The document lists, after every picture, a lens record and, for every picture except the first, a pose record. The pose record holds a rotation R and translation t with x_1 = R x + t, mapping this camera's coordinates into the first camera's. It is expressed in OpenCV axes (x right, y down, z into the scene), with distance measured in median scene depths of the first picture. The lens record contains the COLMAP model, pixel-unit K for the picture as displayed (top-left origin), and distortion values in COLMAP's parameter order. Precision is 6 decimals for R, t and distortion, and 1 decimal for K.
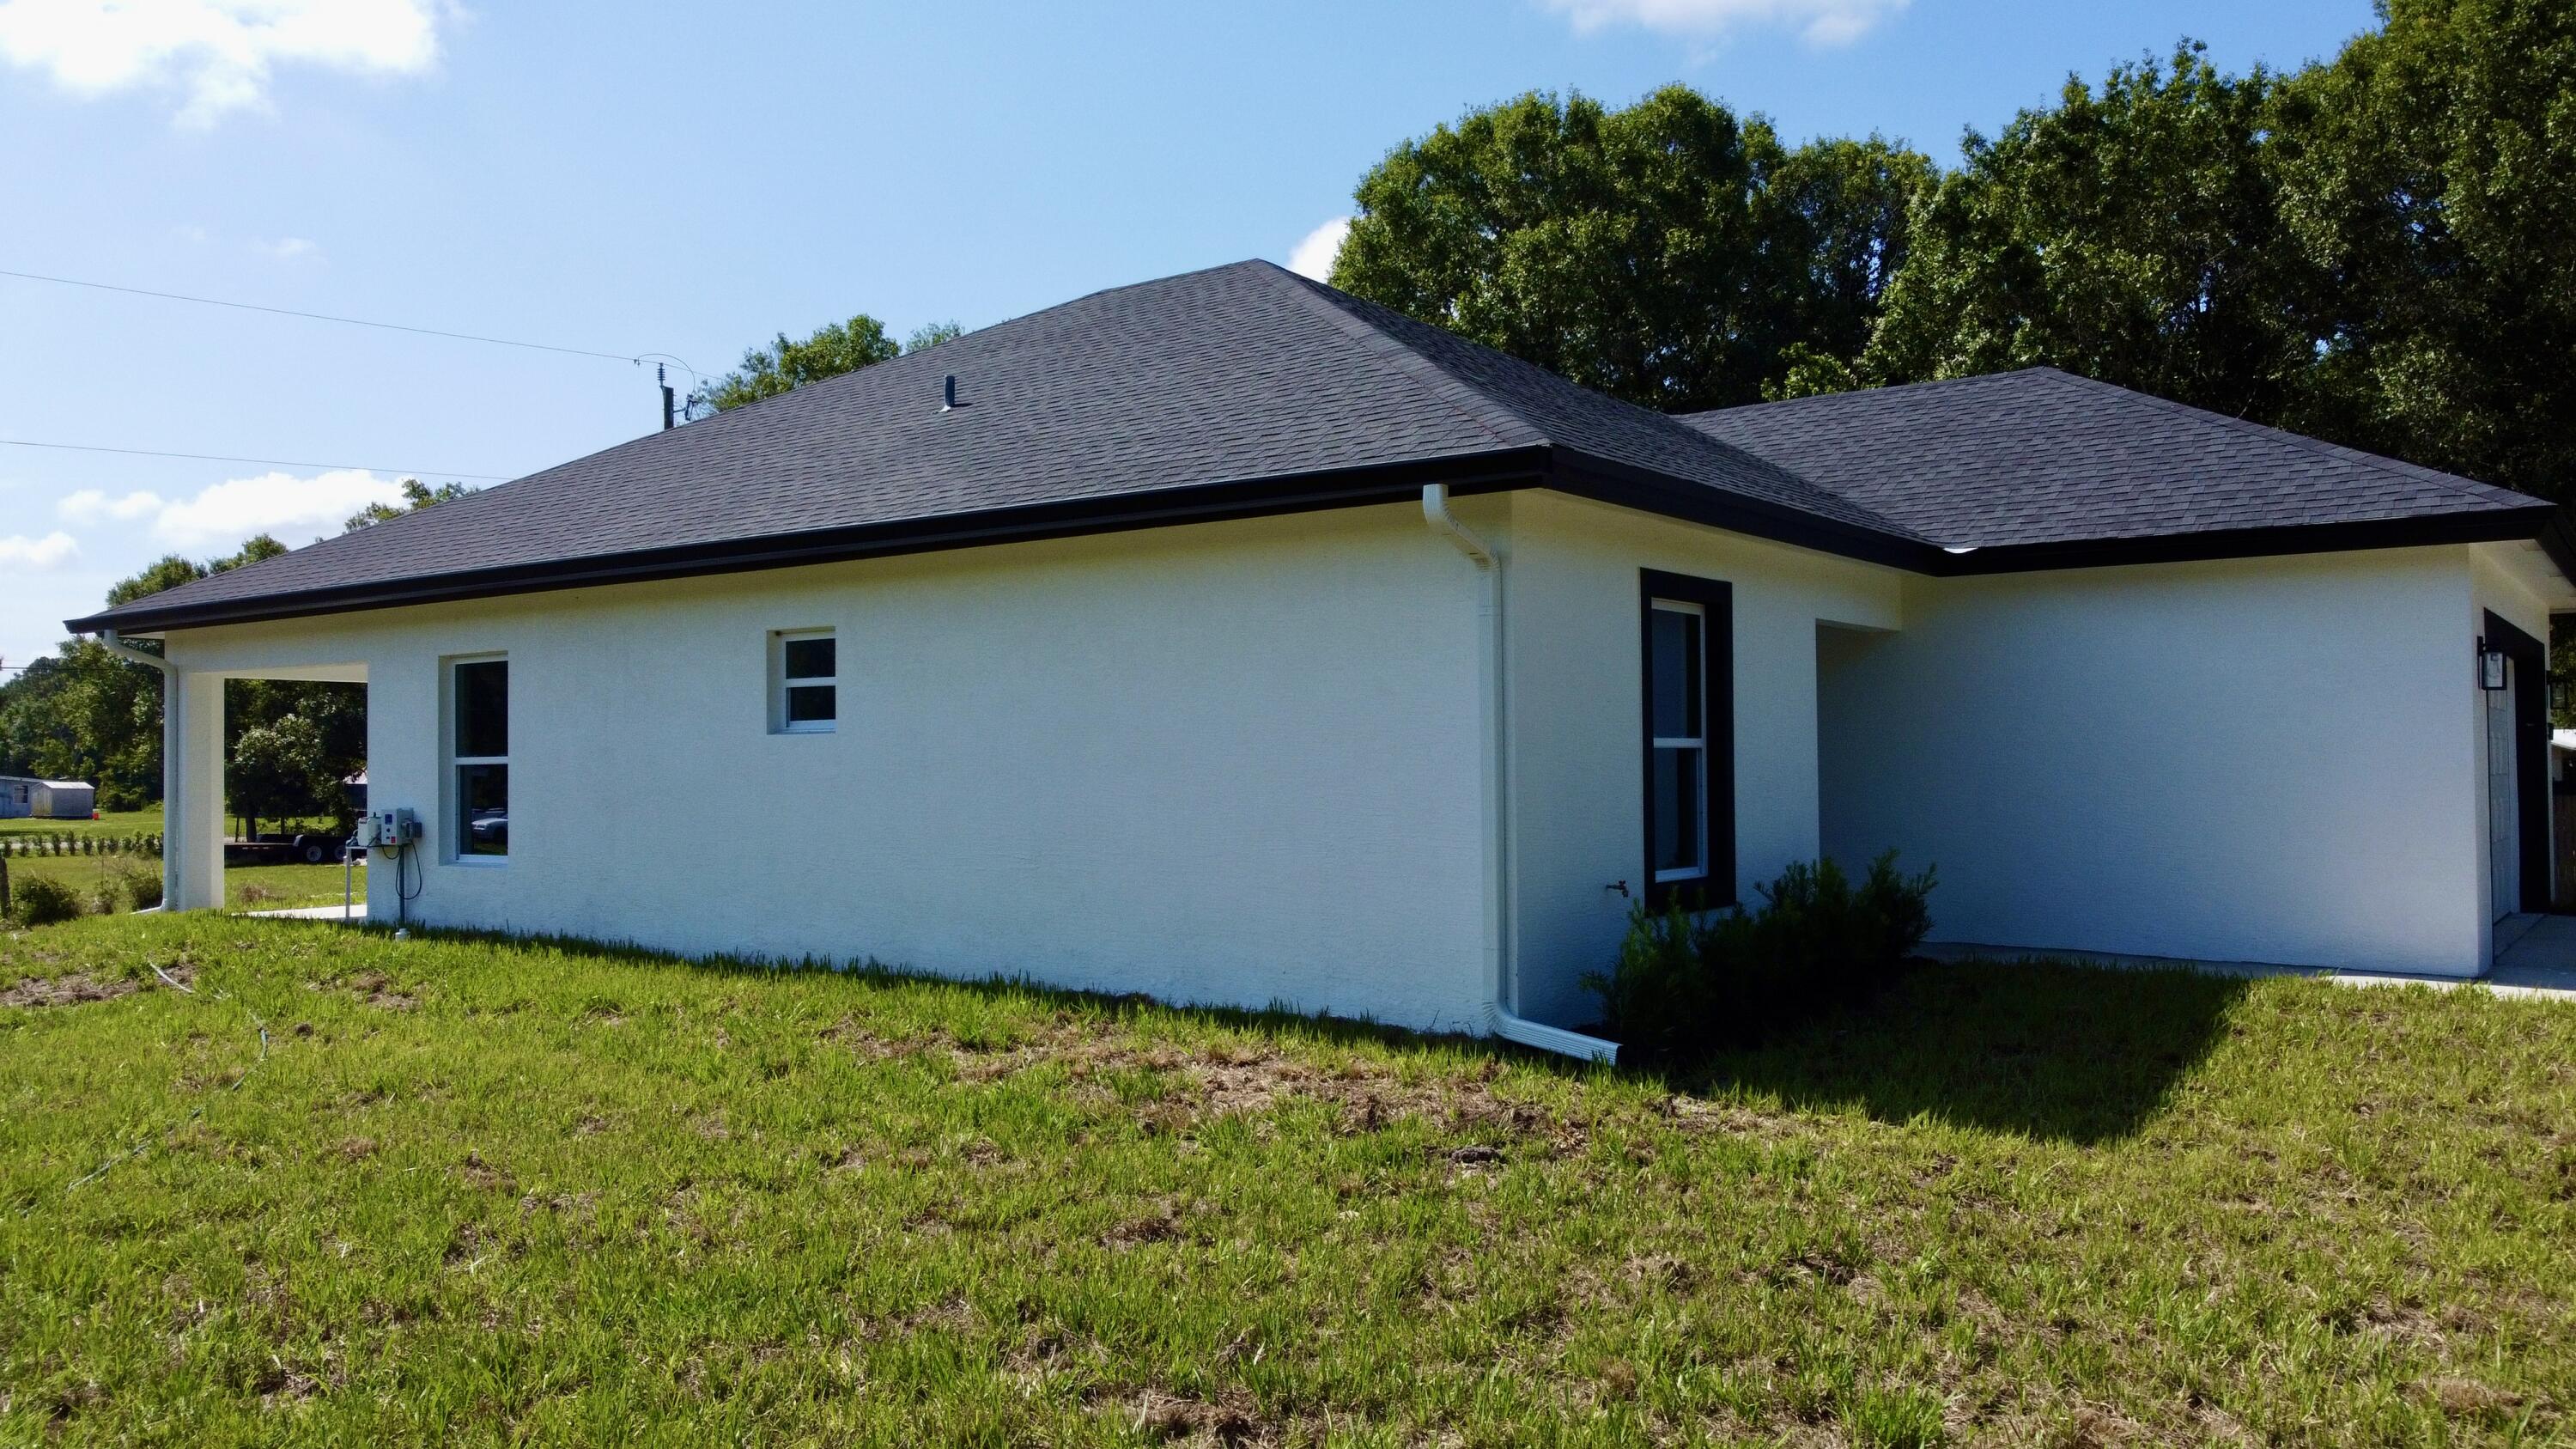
lens RADIAL K [[1958.2, 0, 1273.9], [0, 1958.2, 726.3], [0, 0, 1]] dist [0.008024, -0.027904]
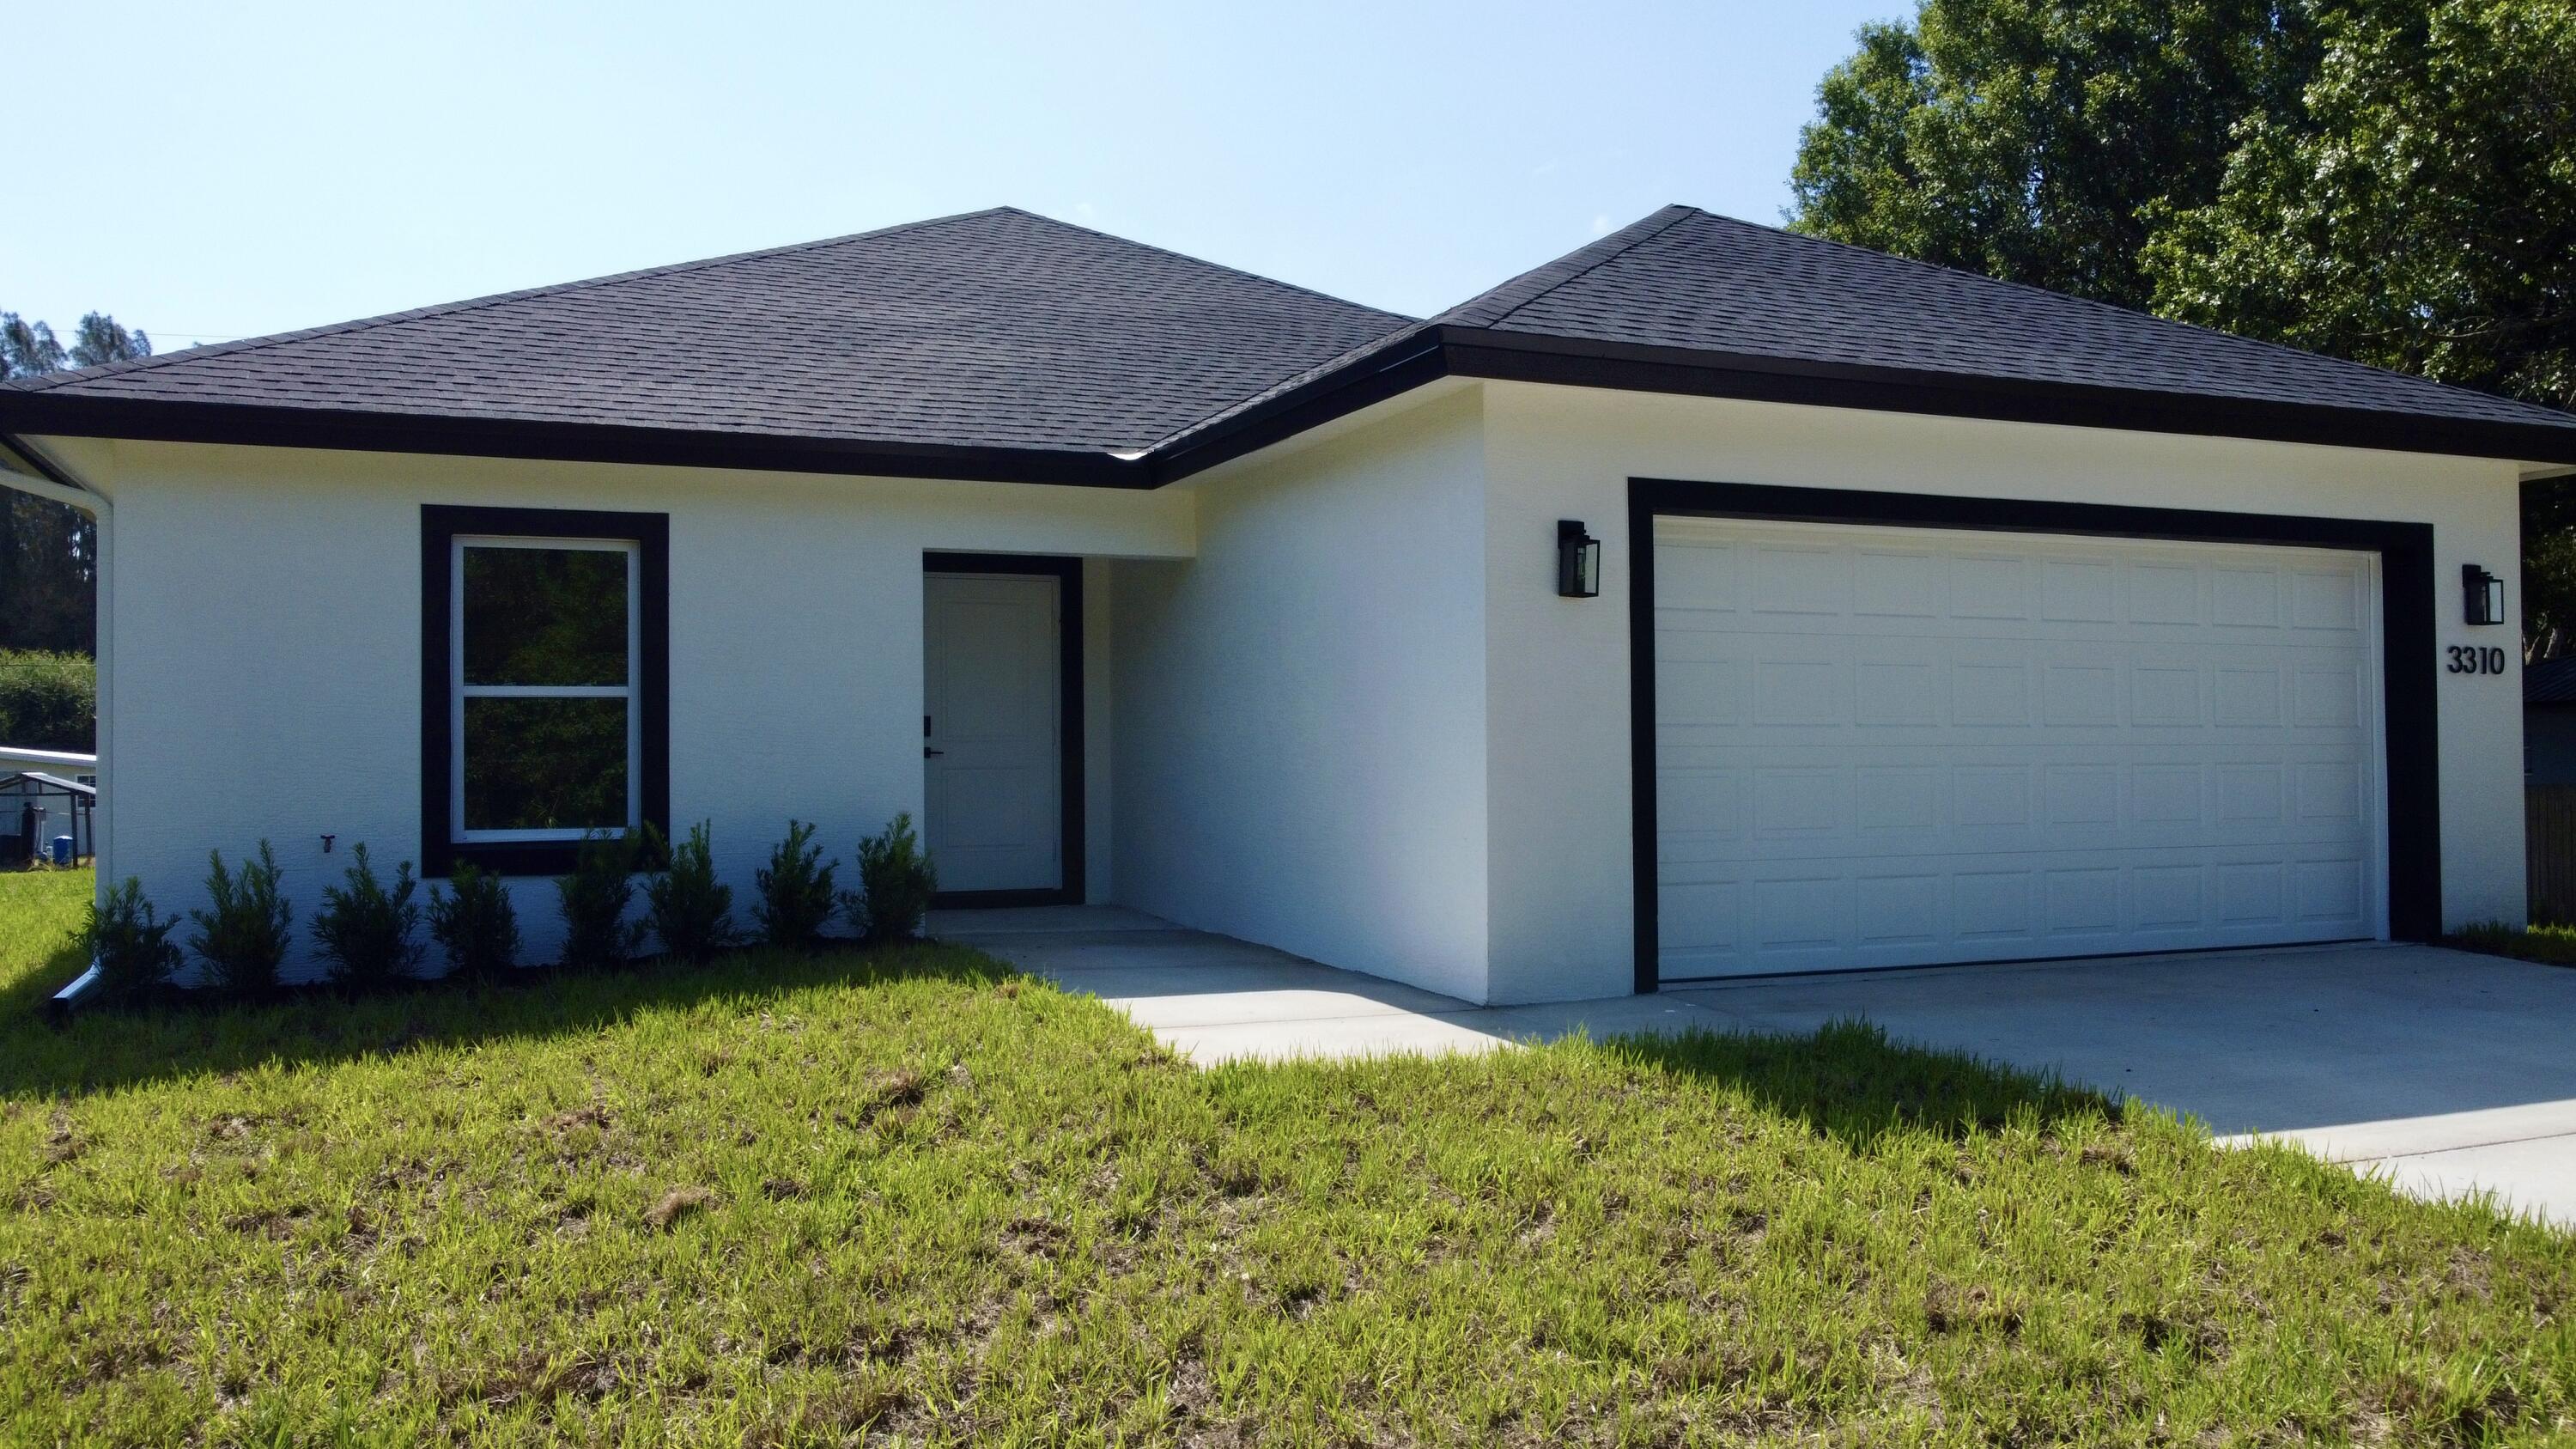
lens RADIAL K [[1958.2, 0, 1273.9], [0, 1958.2, 726.3], [0, 0, 1]] dist [0.008024, -0.027904]
pose [[0.859213, -0.007736, -0.511559, 0.322444], [0.011316, 0.999928, 0.003884, 0.008188], [0.511493, -0.009126, 0.859239, 0.129553]]
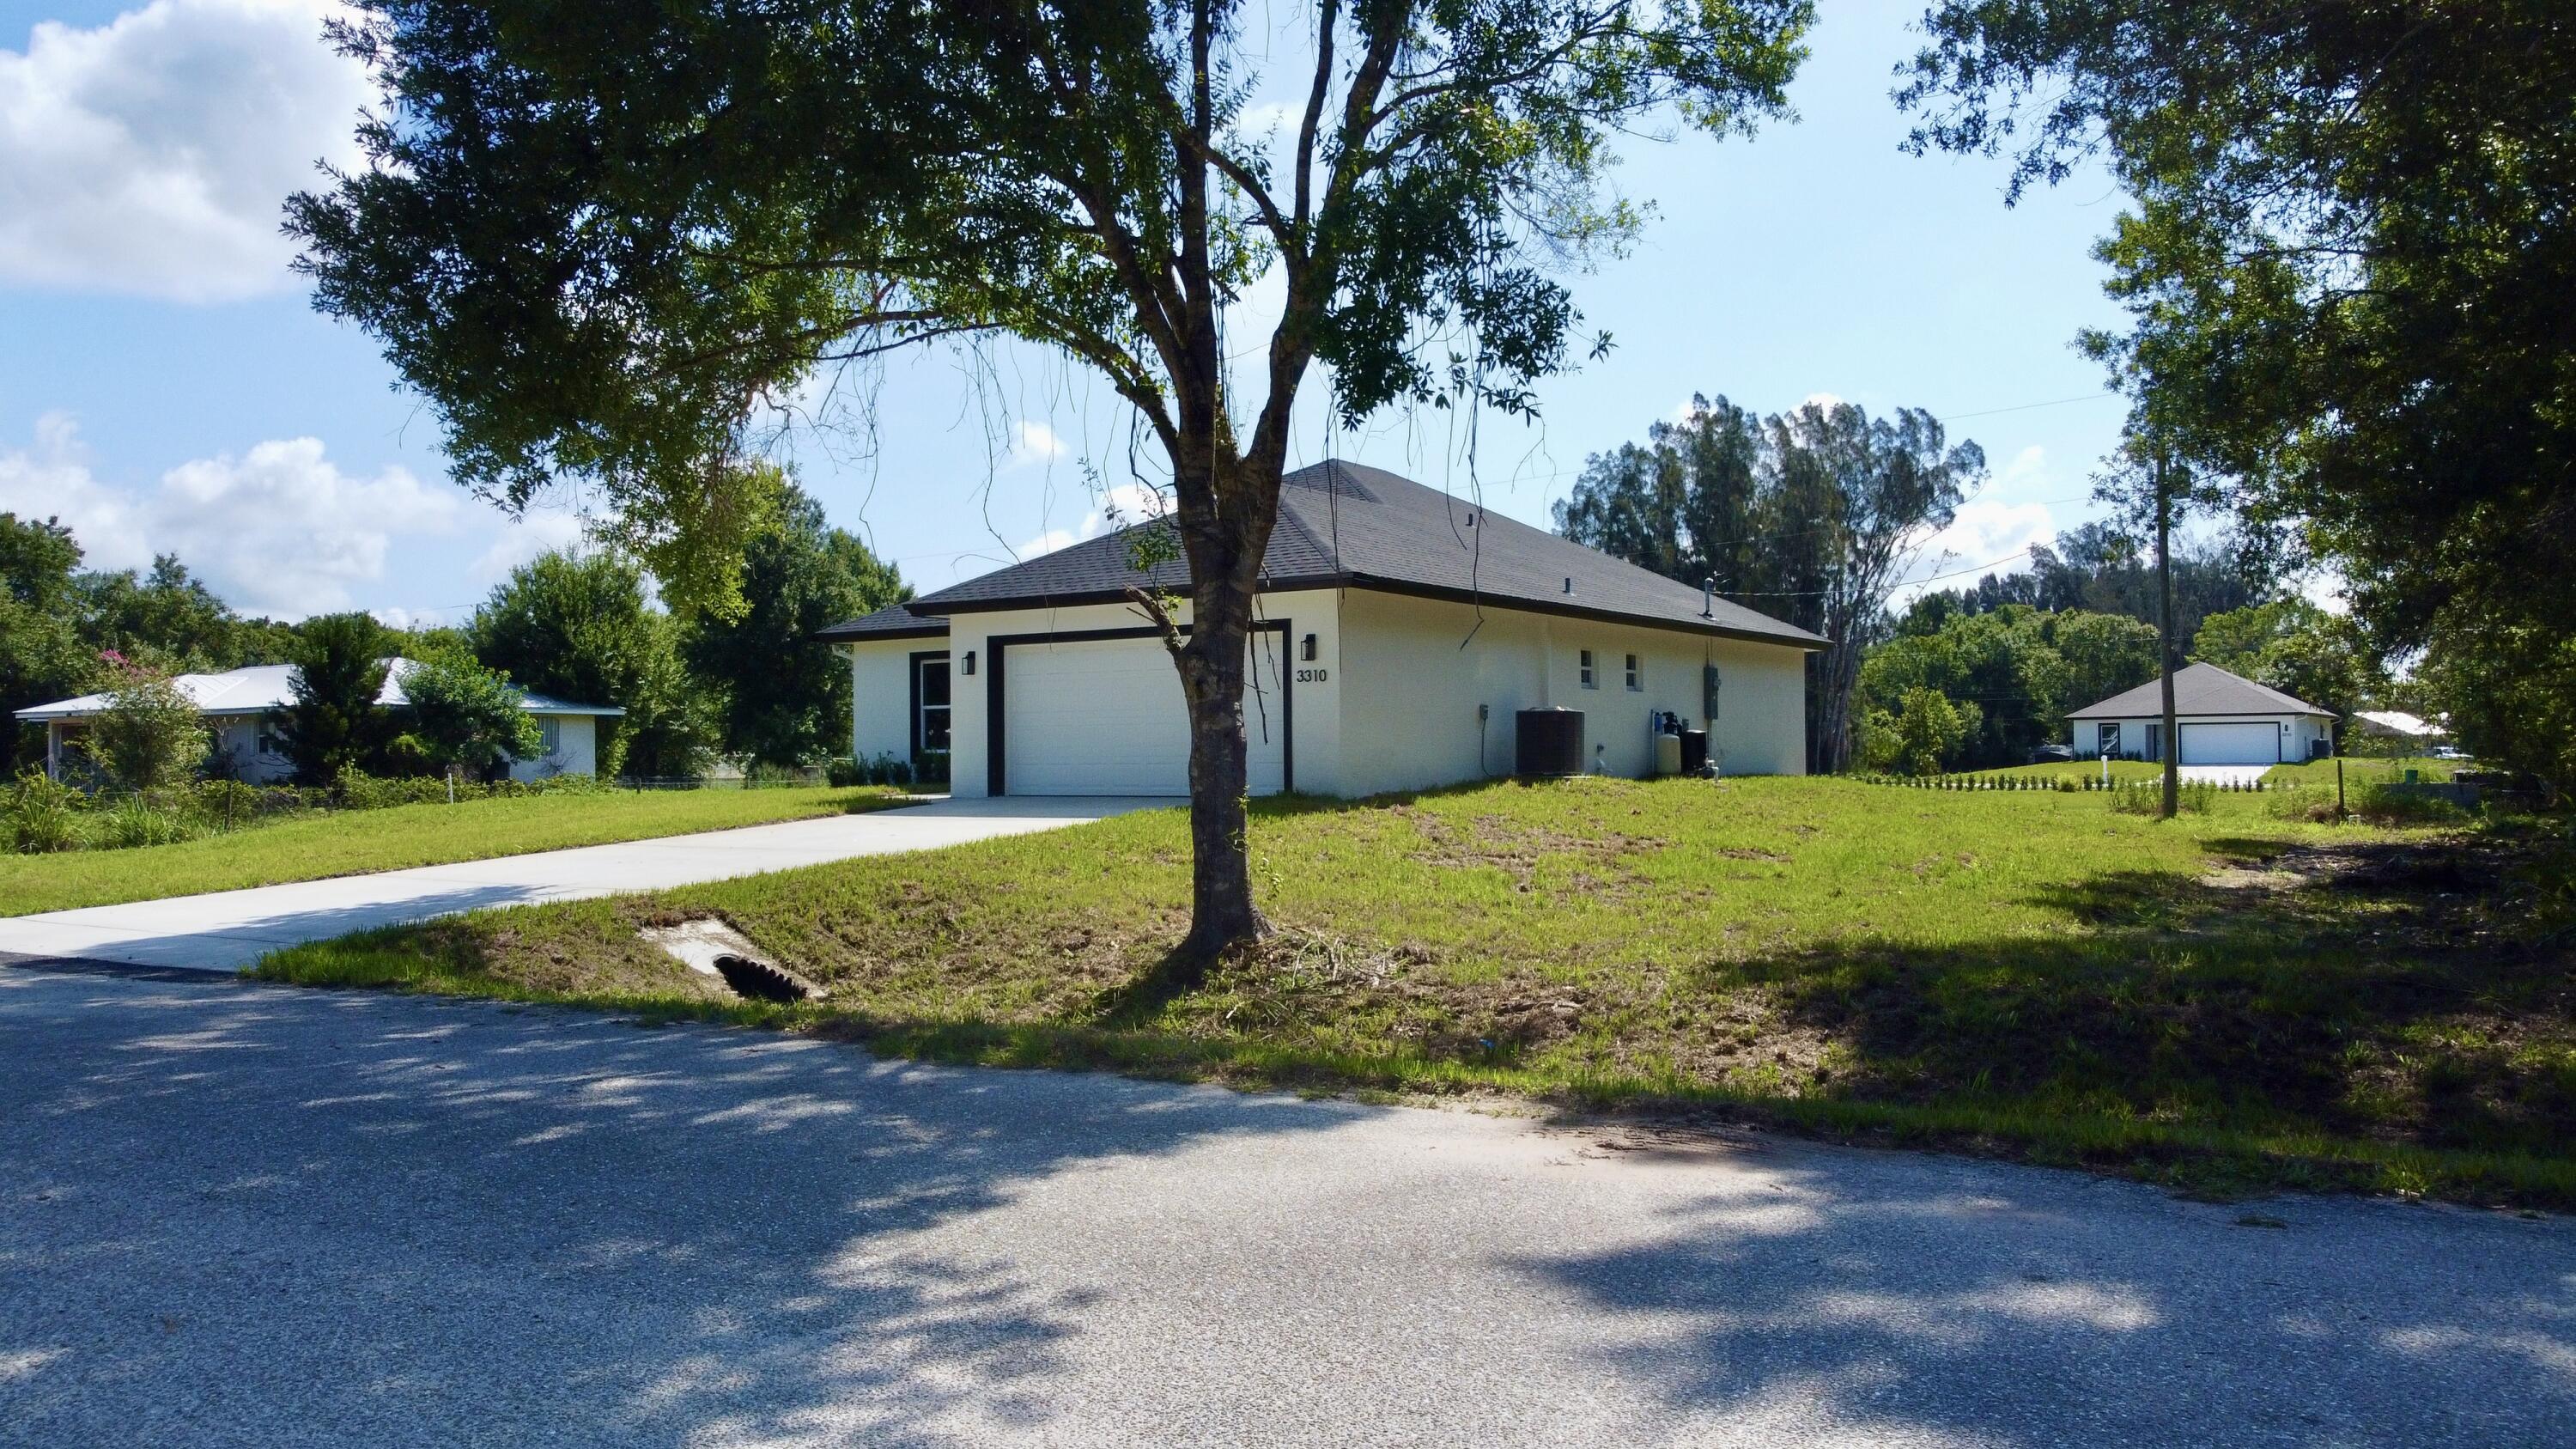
lens RADIAL K [[1958.2, 0, 1273.9], [0, 1958.2, 726.3], [0, 0, 1]] dist [0.008024, -0.027904]
pose [[0.038819, -0.009041, -0.999205, 1.060010], [0.029808, 0.999525, -0.007886, 0.025120], [0.998802, -0.029478, 0.039070, 0.461987]]
